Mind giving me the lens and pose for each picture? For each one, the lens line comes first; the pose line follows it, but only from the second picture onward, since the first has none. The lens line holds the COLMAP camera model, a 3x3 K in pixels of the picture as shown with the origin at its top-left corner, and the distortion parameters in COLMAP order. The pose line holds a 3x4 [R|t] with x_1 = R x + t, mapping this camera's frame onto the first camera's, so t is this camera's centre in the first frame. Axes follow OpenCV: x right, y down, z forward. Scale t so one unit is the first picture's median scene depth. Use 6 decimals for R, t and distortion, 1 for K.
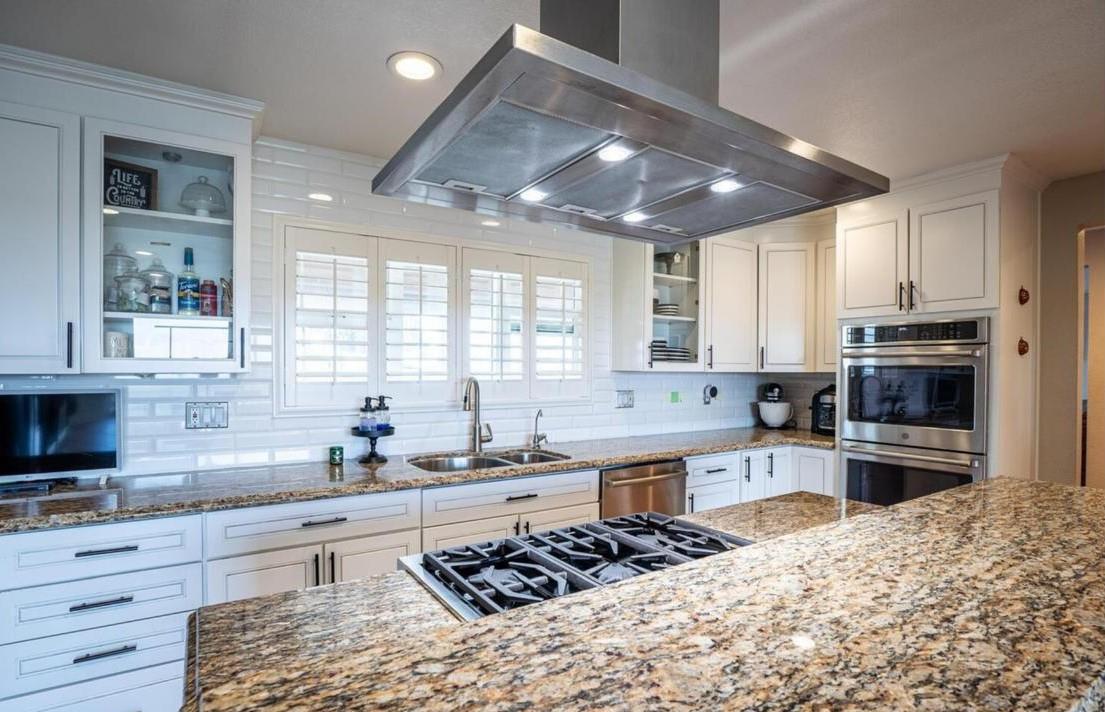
lens RADIAL K [[552.0, 0, 550.4], [0, 552.0, 368.0], [0, 0, 1]] dist [-0.023659, 0.000818]
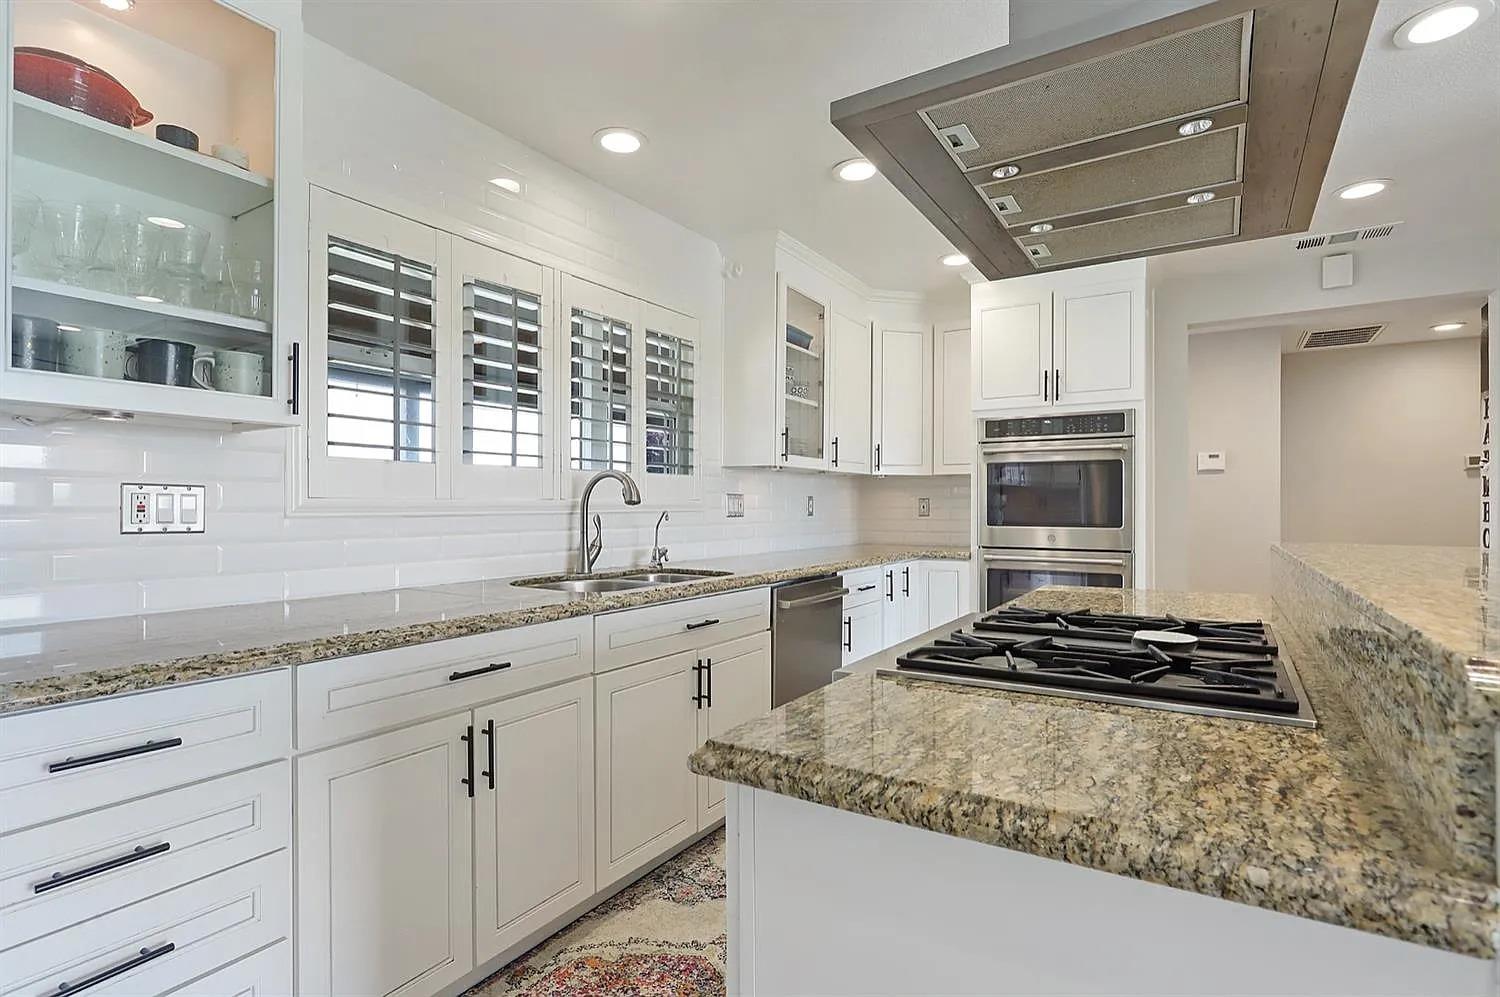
lens RADIAL K [[737.7, 0, 751.5], [0, 737.7, 494.3], [0, 0, 1]] dist [0.003451, -0.000598]
pose [[0.903881, 0.003925, 0.427767, -0.361322], [0.001818, 0.999914, -0.013016, 0.071004], [-0.427781, 0.012543, 0.903795, 0.097693]]
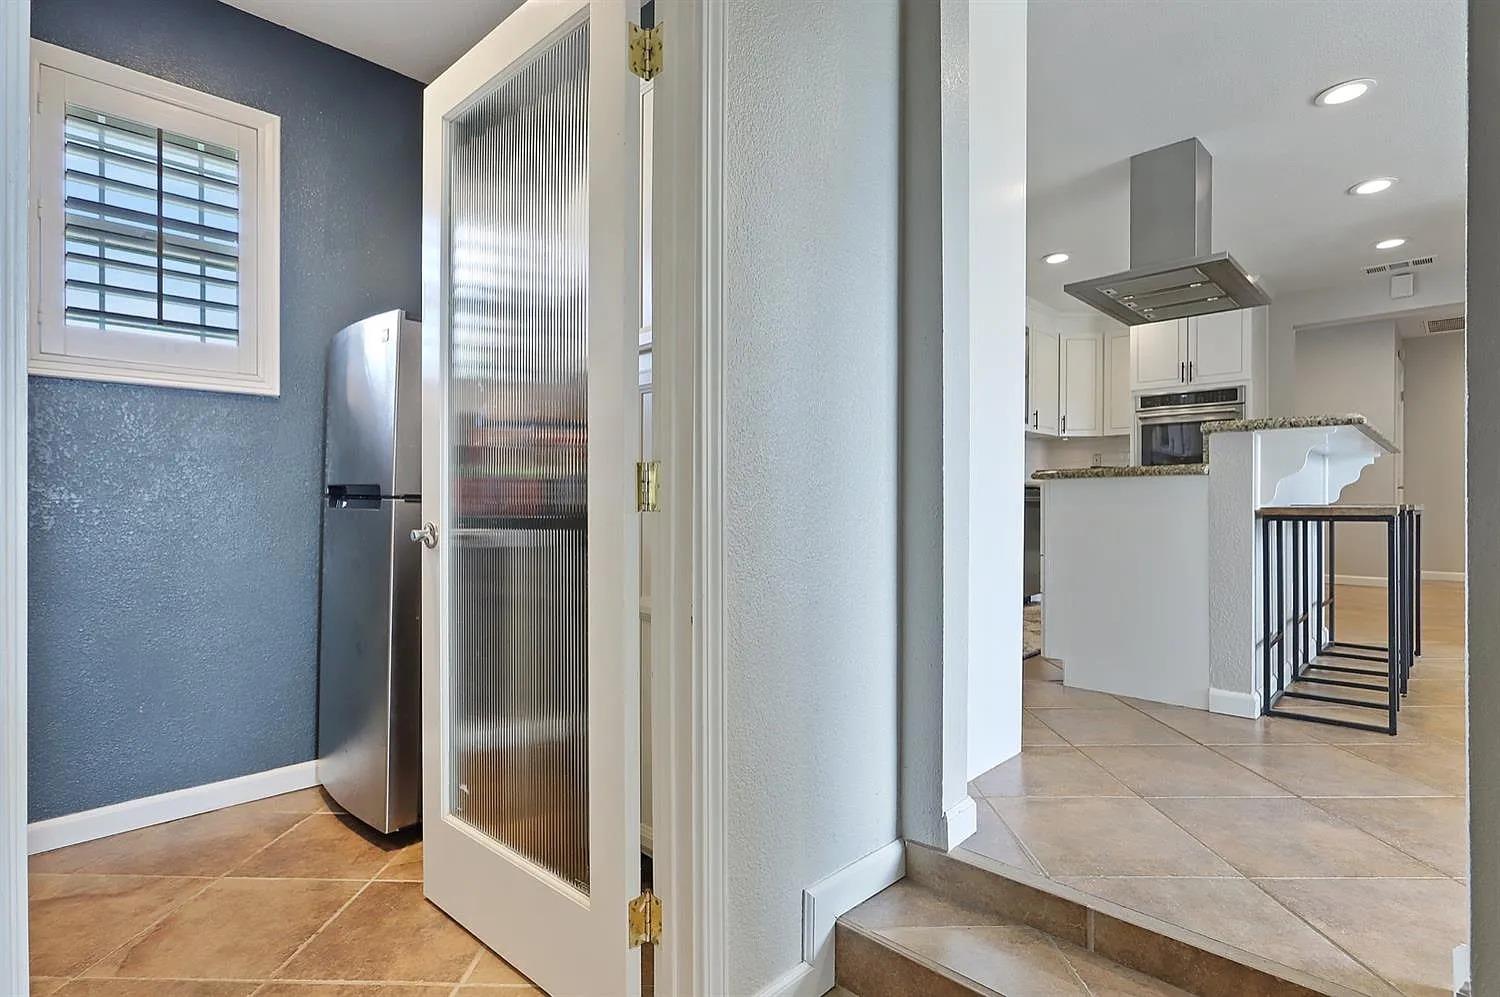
lens RADIAL K [[737.7, 0, 749.9], [0, 737.7, 505.0], [0, 0, 1]] dist [0.003451, -0.000598]
pose [[0.972931, -0.004230, 0.231057, -0.943938], [0.003668, 0.999989, 0.002860, 0.214560], [-0.231067, -0.001935, 0.972936, -0.633010]]
